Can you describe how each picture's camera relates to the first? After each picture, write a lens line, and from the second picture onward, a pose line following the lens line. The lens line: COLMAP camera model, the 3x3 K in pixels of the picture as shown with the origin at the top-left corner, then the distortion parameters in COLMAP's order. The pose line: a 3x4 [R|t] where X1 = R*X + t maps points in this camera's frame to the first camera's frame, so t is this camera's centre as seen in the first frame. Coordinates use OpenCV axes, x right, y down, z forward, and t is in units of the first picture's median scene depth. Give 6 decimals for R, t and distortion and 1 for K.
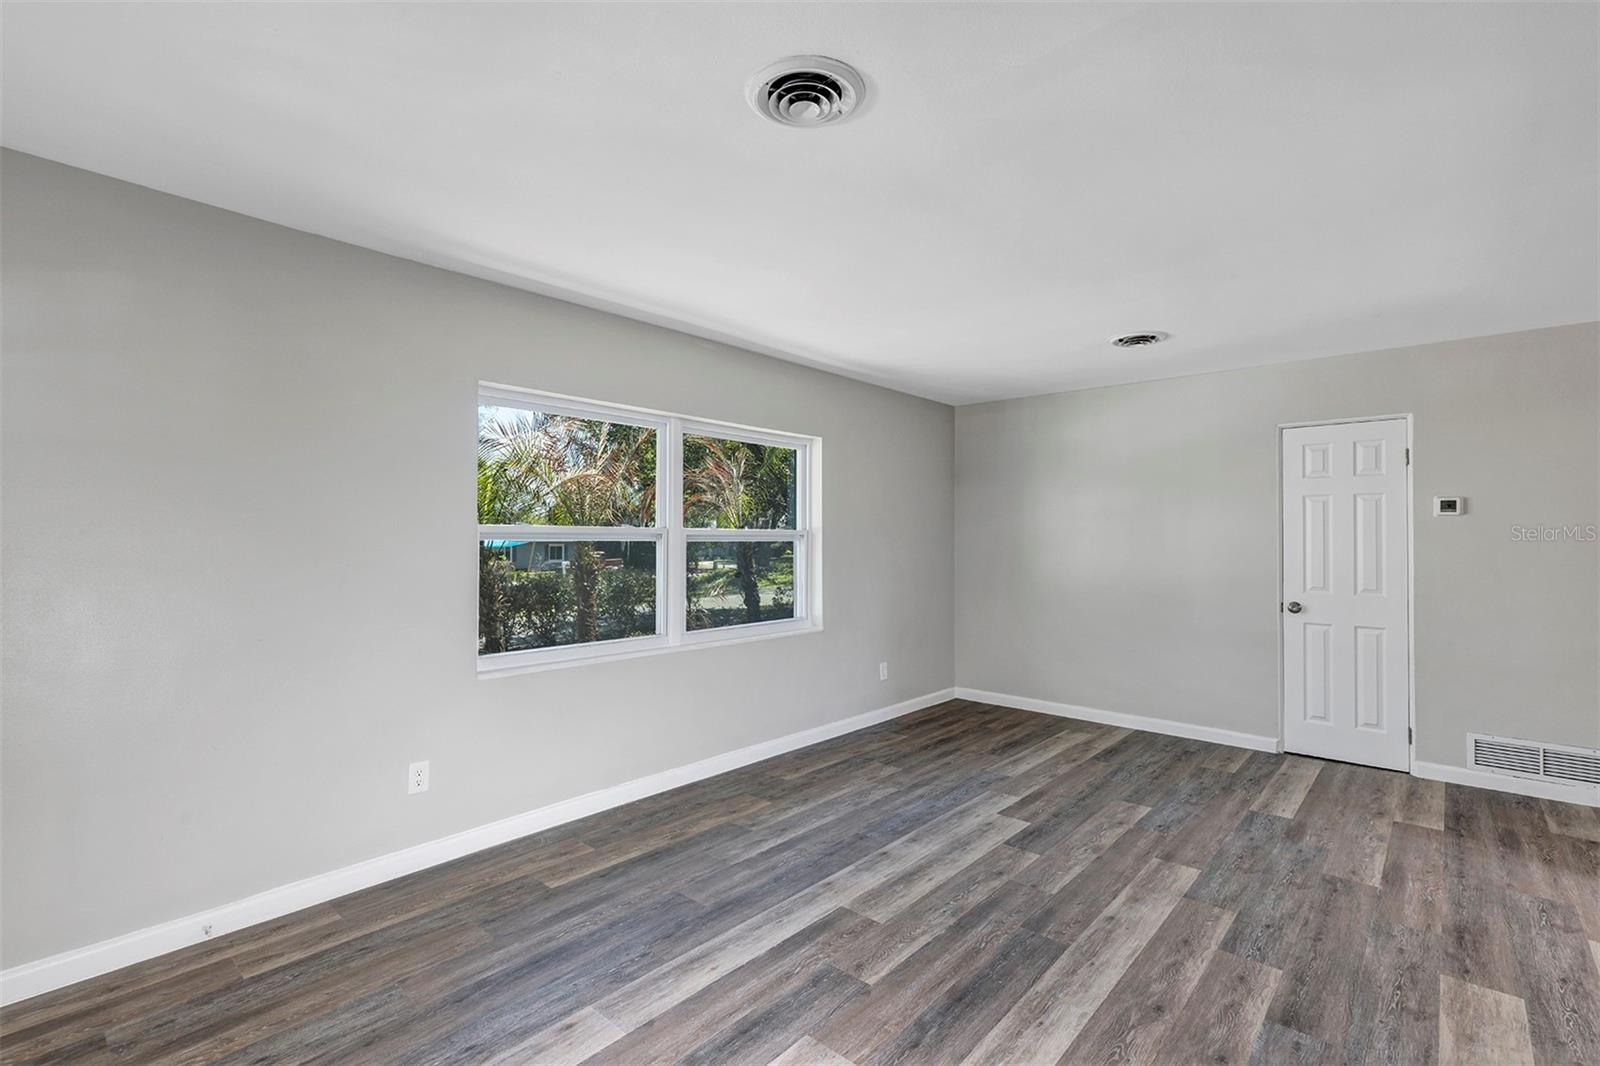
lens RADIAL K [[729.6, 0, 790.8], [0, 729.6, 528.7], [0, 0, 1]] dist [0.004332, 0.000637]
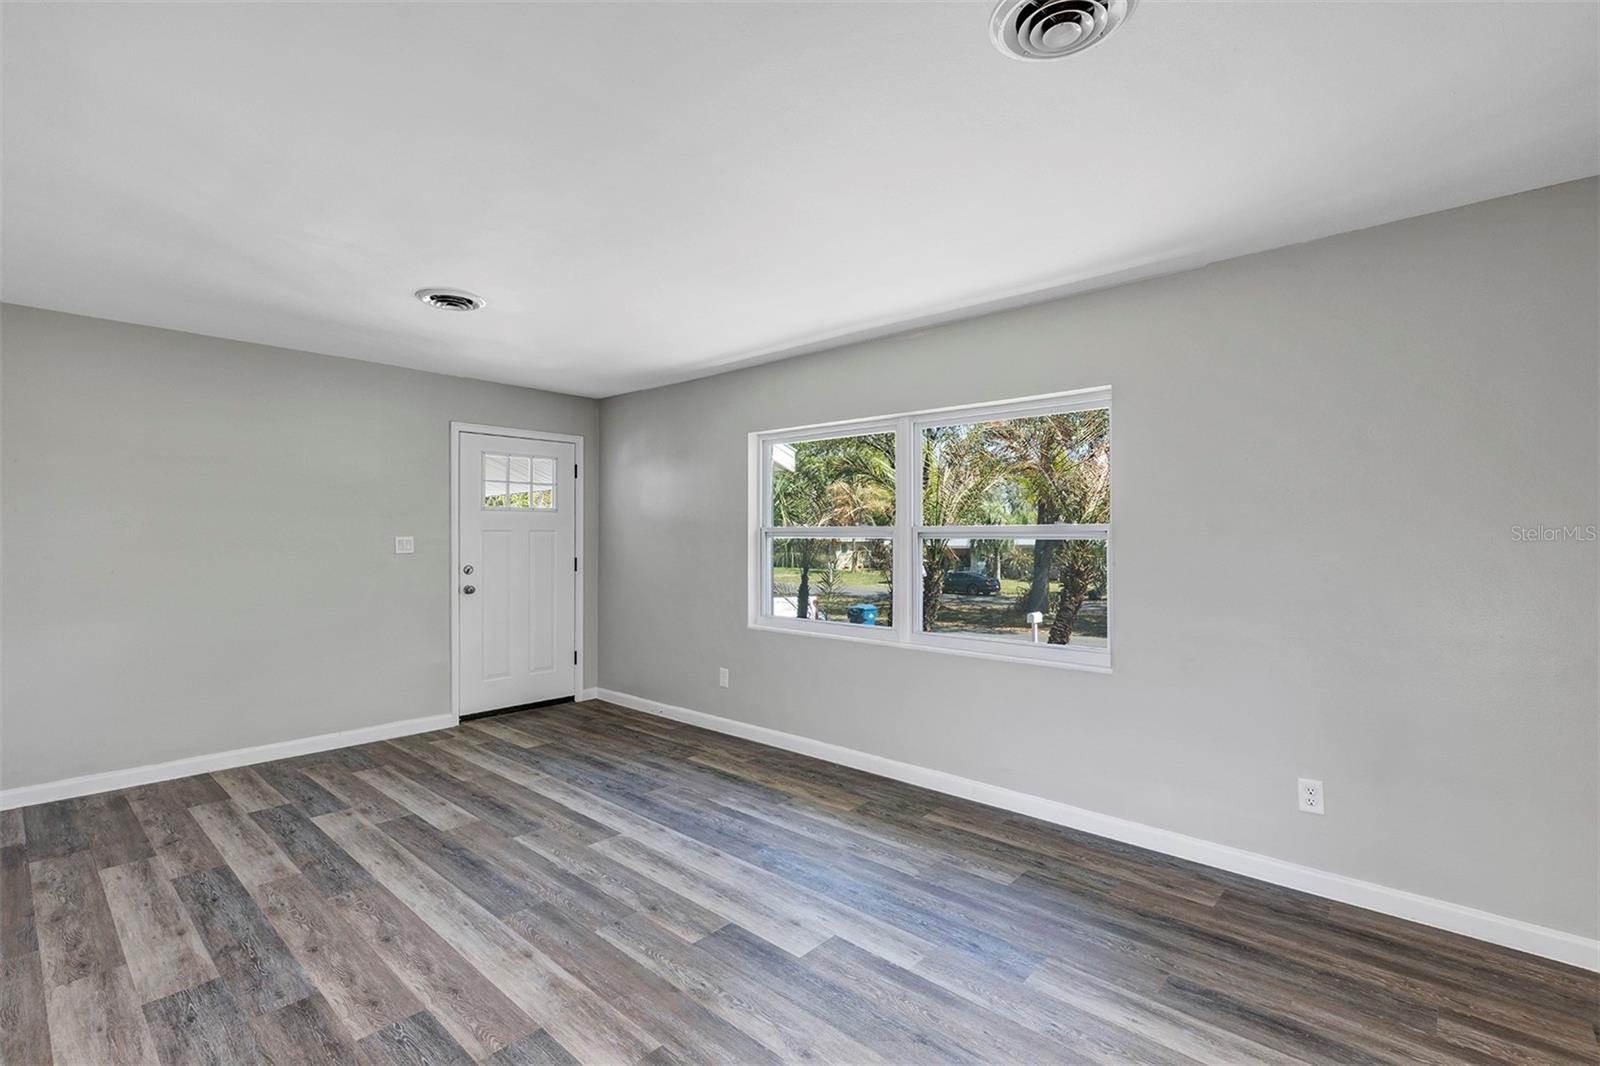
lens RADIAL K [[729.6, 0, 790.8], [0, 729.6, 528.7], [0, 0, 1]] dist [0.004332, 0.000637]
pose [[-0.005532, -0.011404, -0.999920, 1.208684], [0.011684, 0.999866, -0.011468, 0.018586], [0.999916, -0.011747, -0.005398, 1.200246]]
